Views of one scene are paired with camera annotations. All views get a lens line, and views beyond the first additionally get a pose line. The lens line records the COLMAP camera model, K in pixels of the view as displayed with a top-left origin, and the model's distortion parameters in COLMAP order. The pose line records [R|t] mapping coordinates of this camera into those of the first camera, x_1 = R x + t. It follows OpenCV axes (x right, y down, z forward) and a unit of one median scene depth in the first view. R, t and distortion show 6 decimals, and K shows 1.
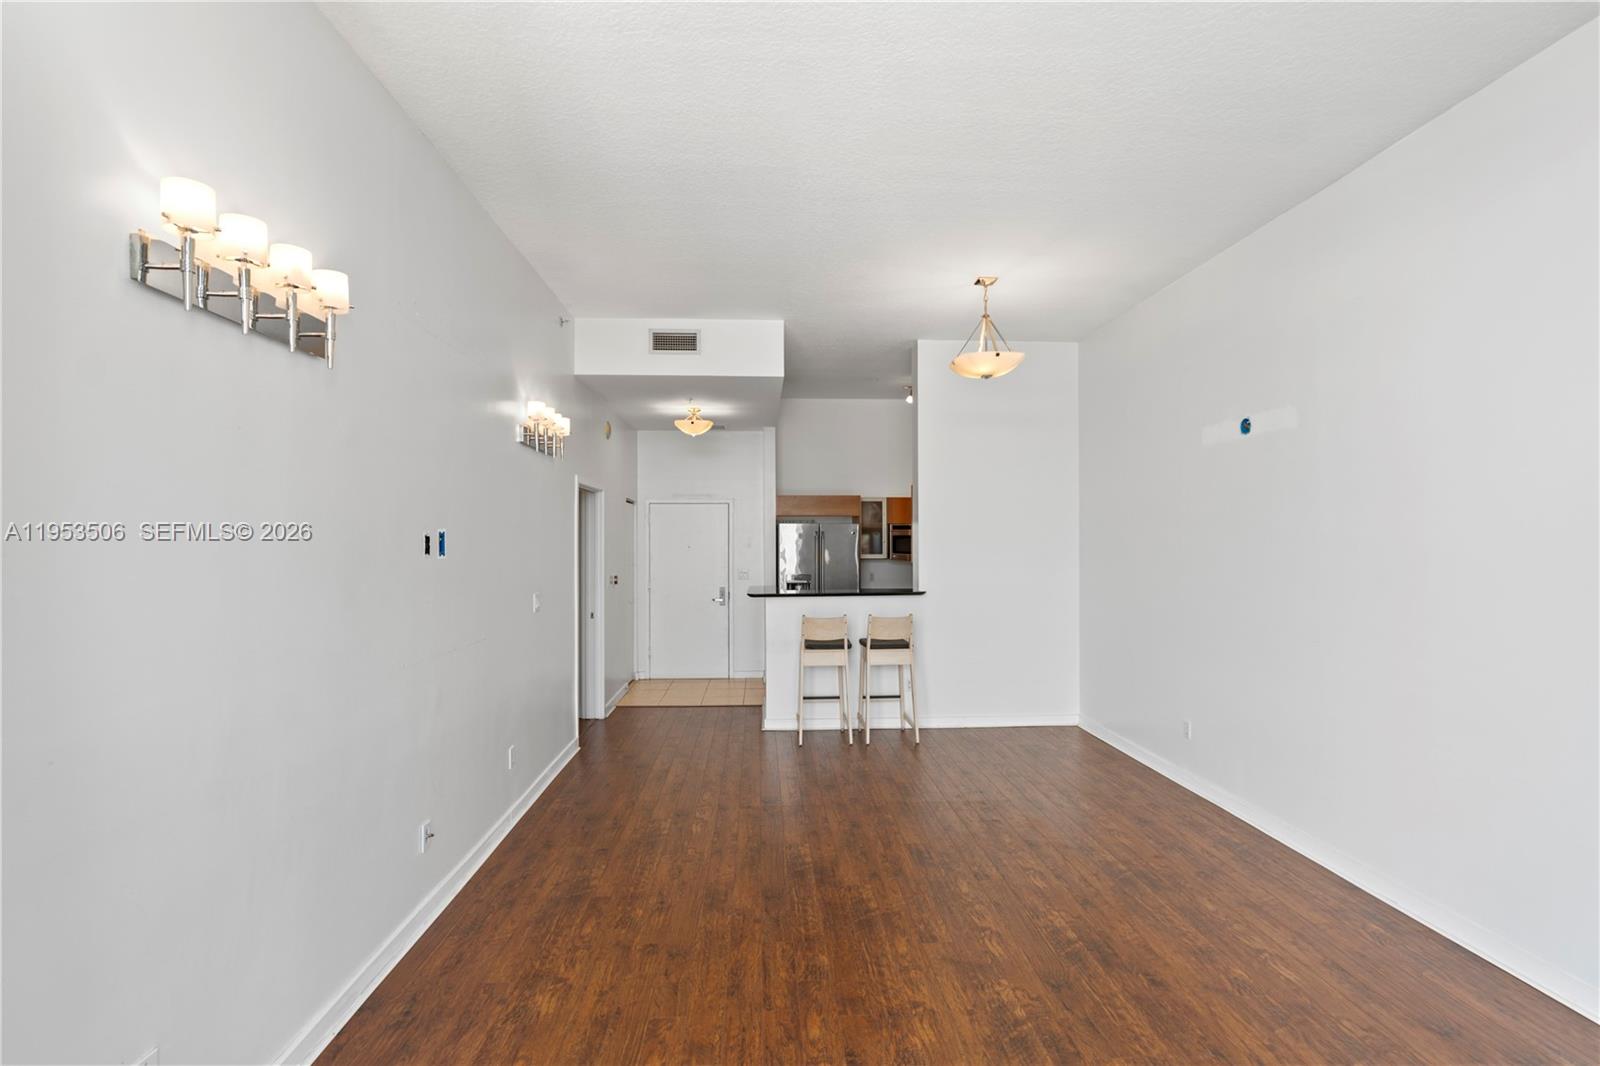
lens RADIAL K [[748.5, 0, 803.7], [0, 748.5, 534.2], [0, 0, 1]] dist [-0.000616, 0.000076]
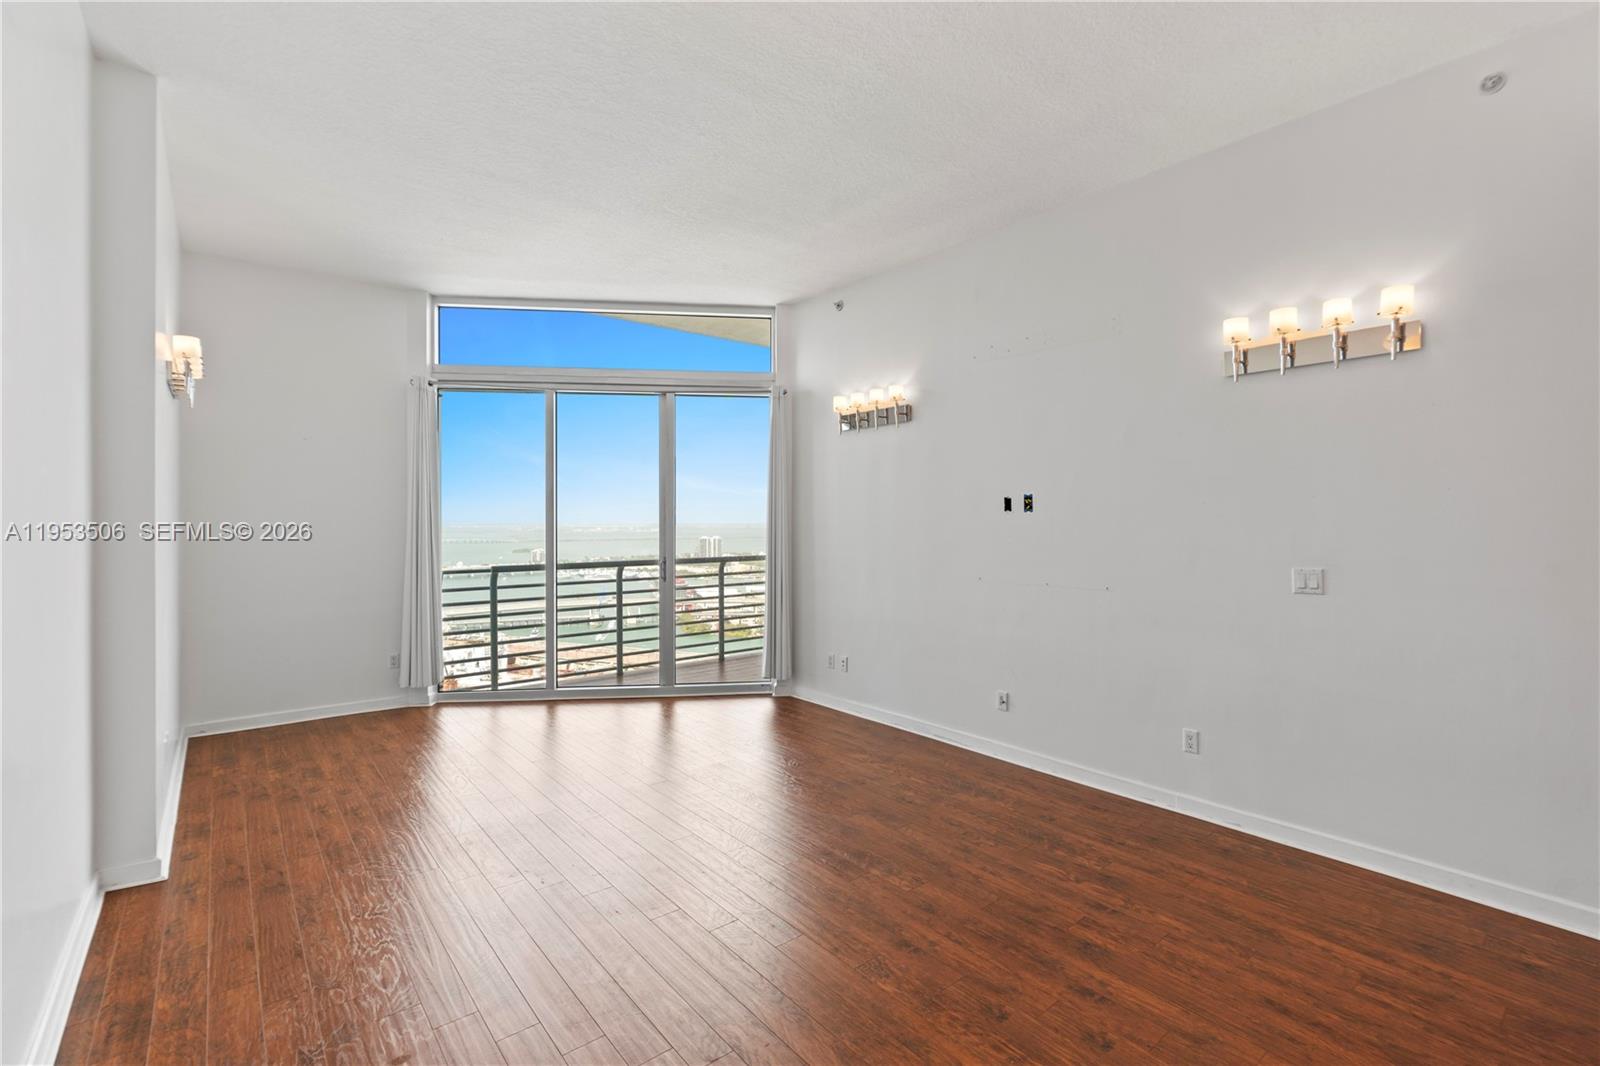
lens RADIAL K [[716.9, 0, 797.8], [0, 716.9, 520.8], [0, 0, 1]] dist [-0.009380, 0.005544]
pose [[-0.809453, 0.003678, -0.587173, 0.319037], [0.007053, 0.999969, -0.003459, 0.023754], [0.587142, -0.006941, -0.809454, 0.931392]]
